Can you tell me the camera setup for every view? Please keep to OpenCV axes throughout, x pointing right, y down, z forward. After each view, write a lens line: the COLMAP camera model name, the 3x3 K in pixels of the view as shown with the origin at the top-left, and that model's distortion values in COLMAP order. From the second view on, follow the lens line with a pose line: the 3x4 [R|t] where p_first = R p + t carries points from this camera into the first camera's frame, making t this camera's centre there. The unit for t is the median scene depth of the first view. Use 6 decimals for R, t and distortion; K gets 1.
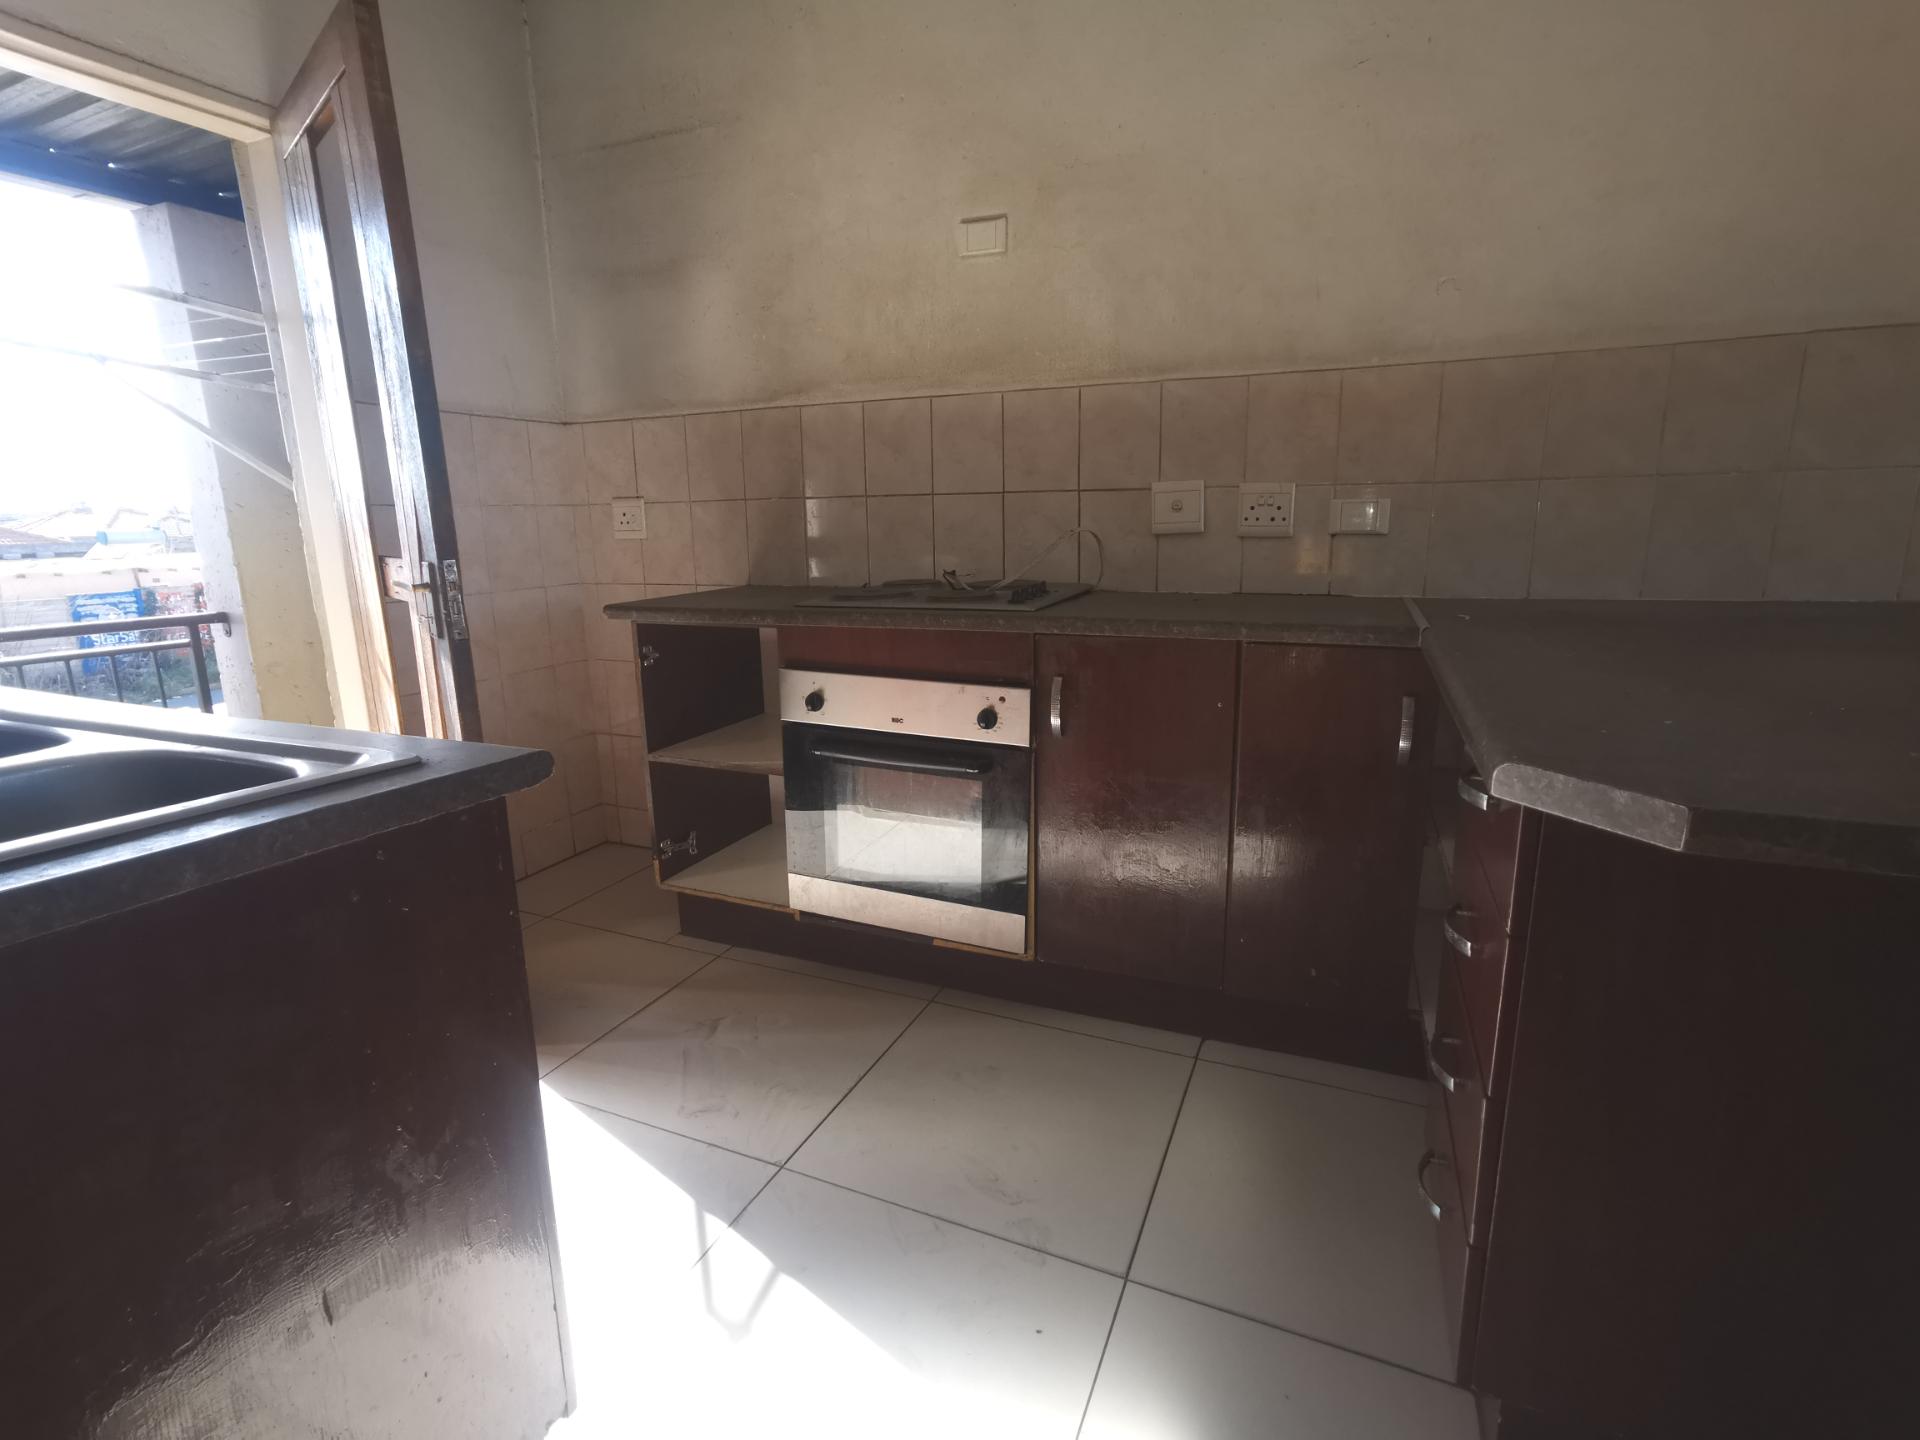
lens RADIAL K [[934.5, 0, 964.2], [0, 934.5, 716.1], [0, 0, 1]] dist [-0.024003, 0.022774]
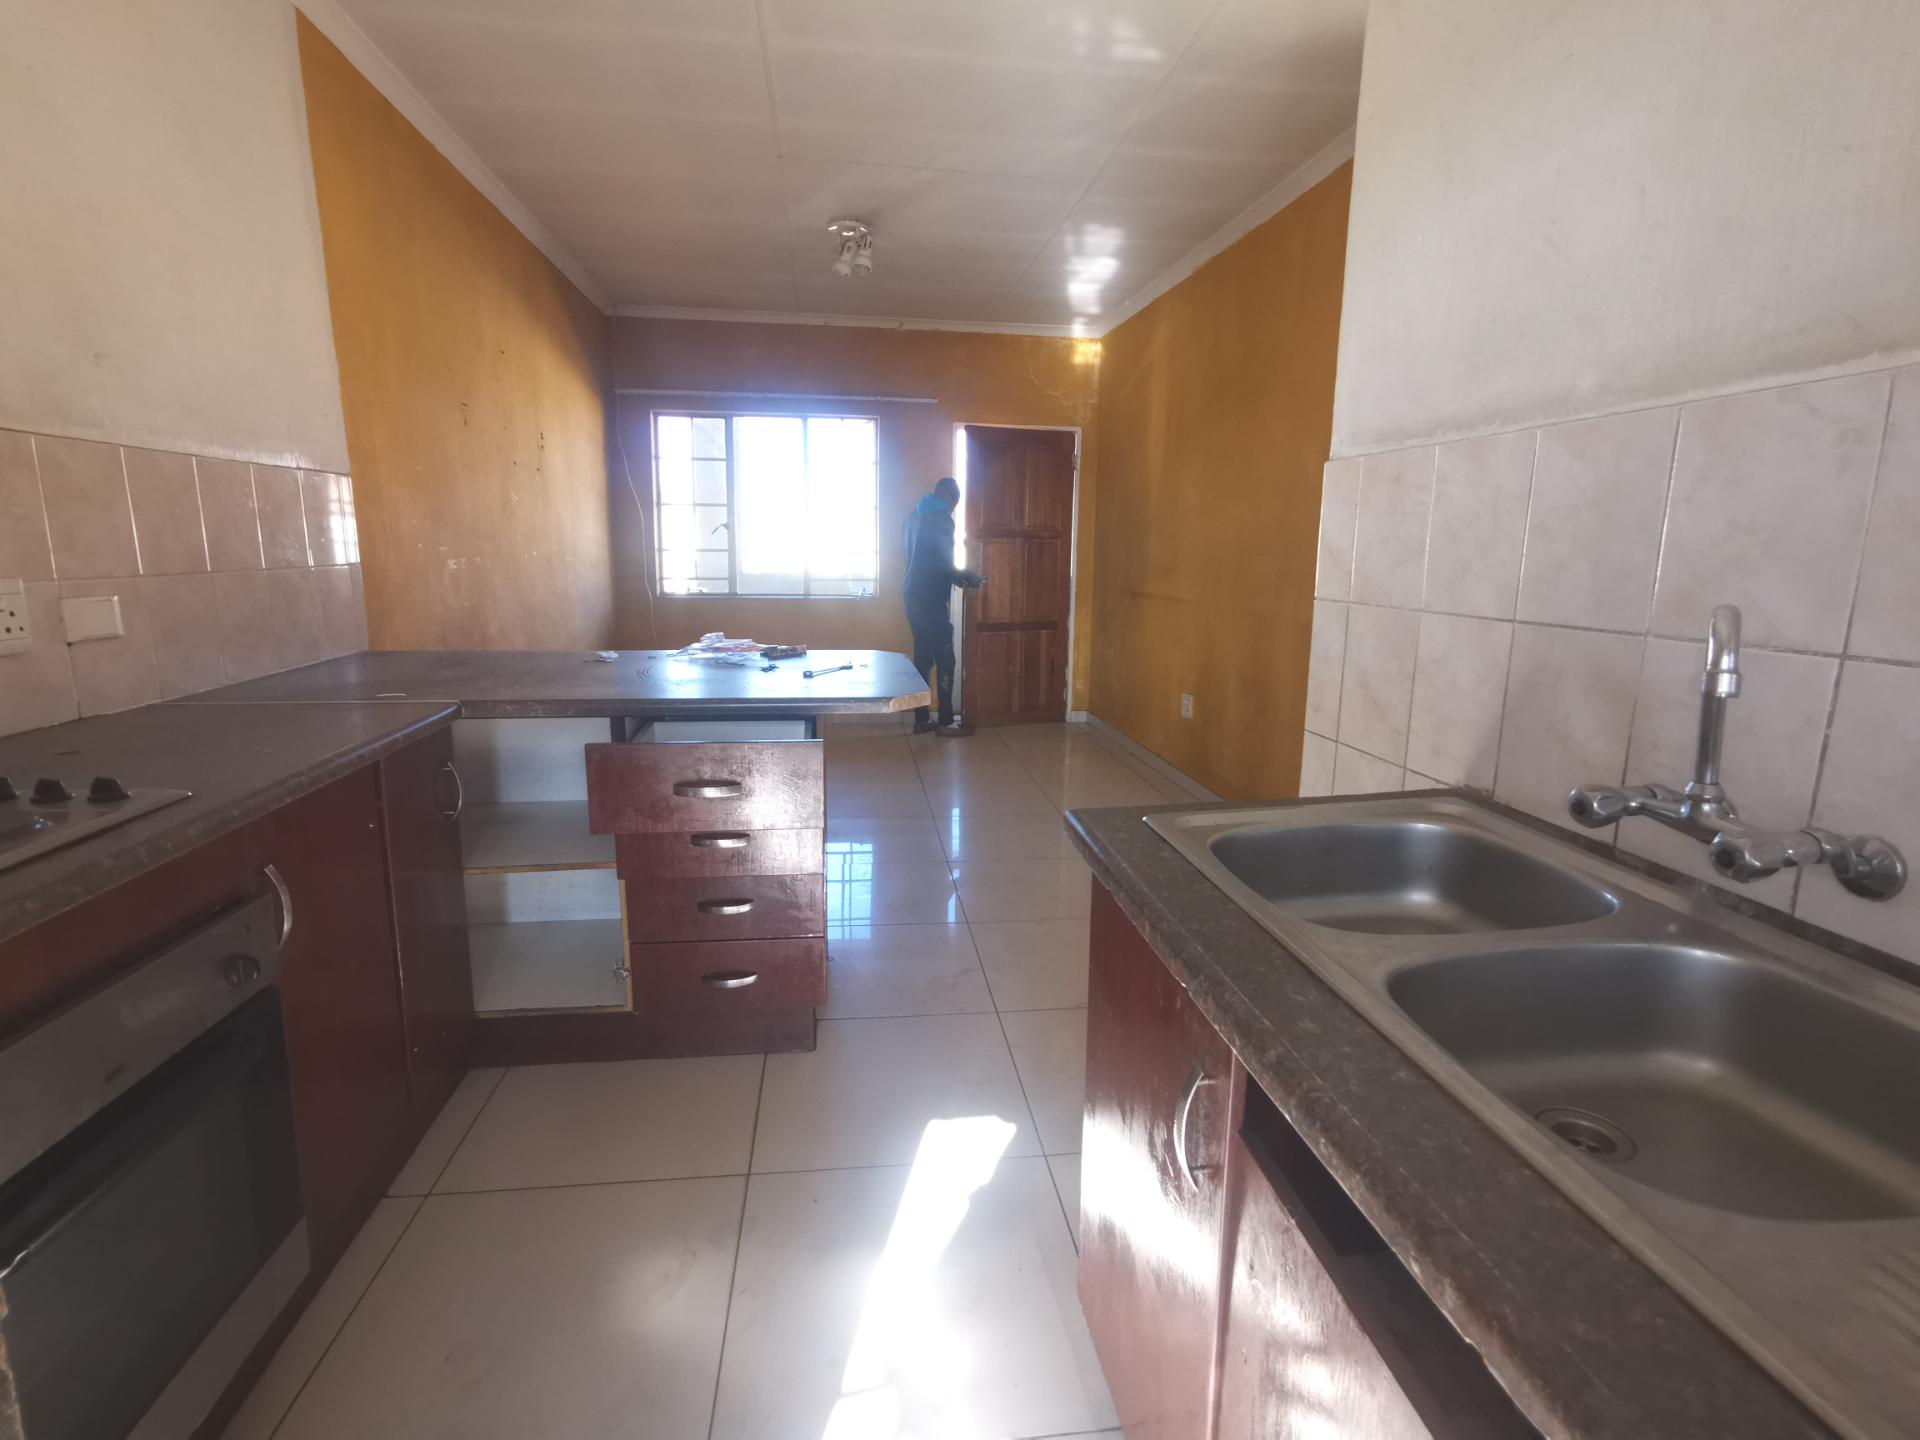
lens RADIAL K [[934.5, 0, 966.2], [0, 934.5, 708.0], [0, 0, 1]] dist [-0.024003, 0.022774]
pose [[-0.535690, -0.145217, 0.831834, -0.638401], [0.172365, 0.945555, 0.276071, -0.218108], [-0.826636, 0.291268, -0.481494, 0.729987]]
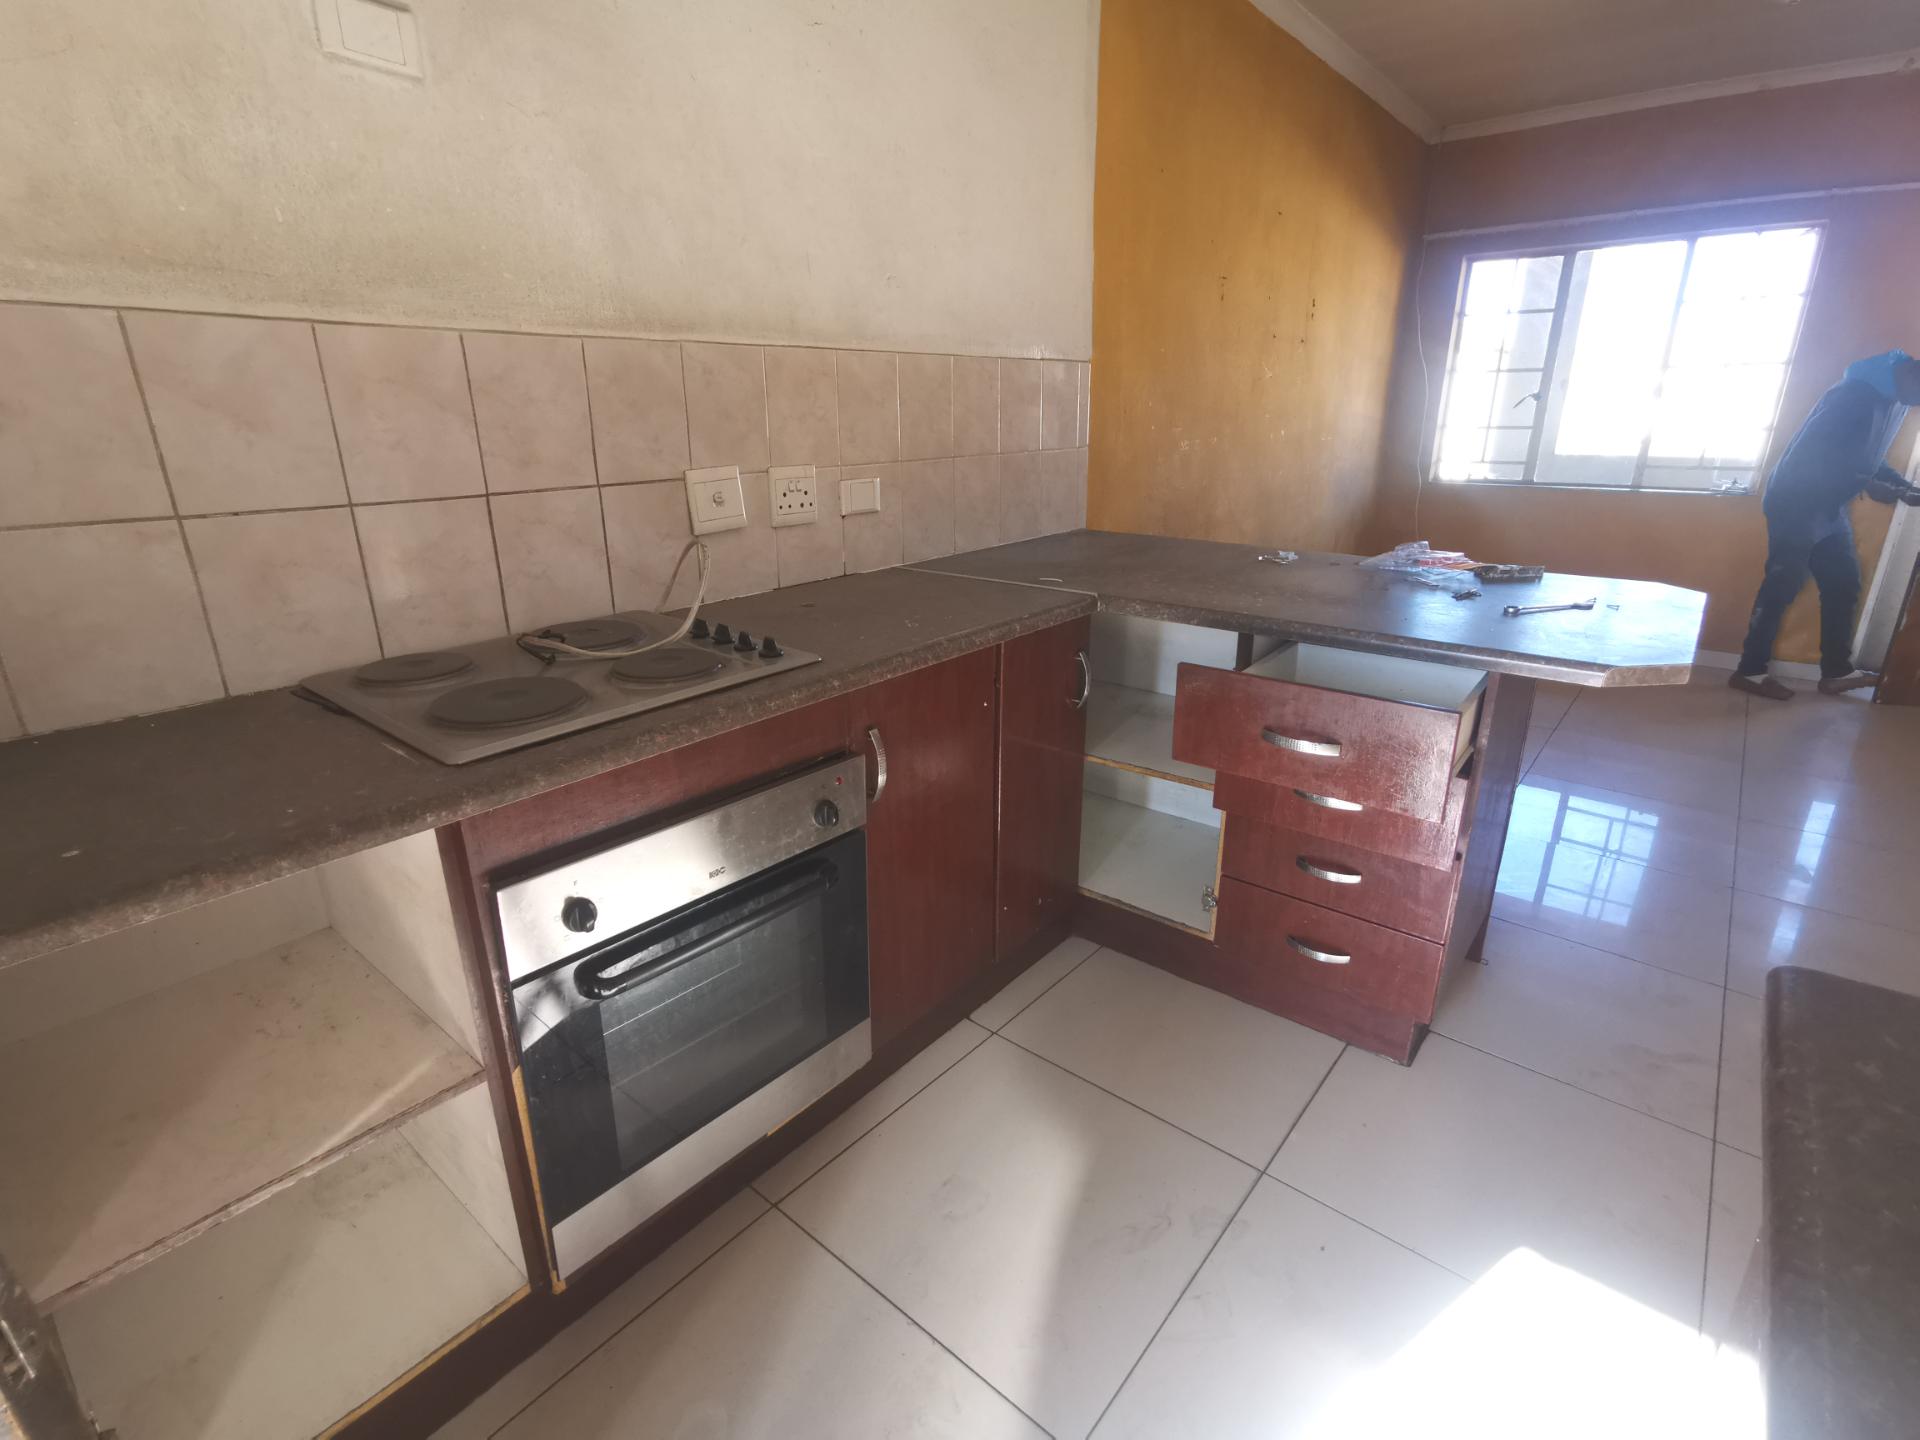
lens RADIAL K [[934.5, 0, 949.4], [0, 934.5, 720.9], [0, 0, 1]] dist [-0.024003, 0.022774]
pose [[0.257327, -0.299935, 0.918598, -0.537490], [0.208119, 0.945503, 0.250420, -0.202738], [-0.943647, 0.126738, 0.305726, 0.576142]]
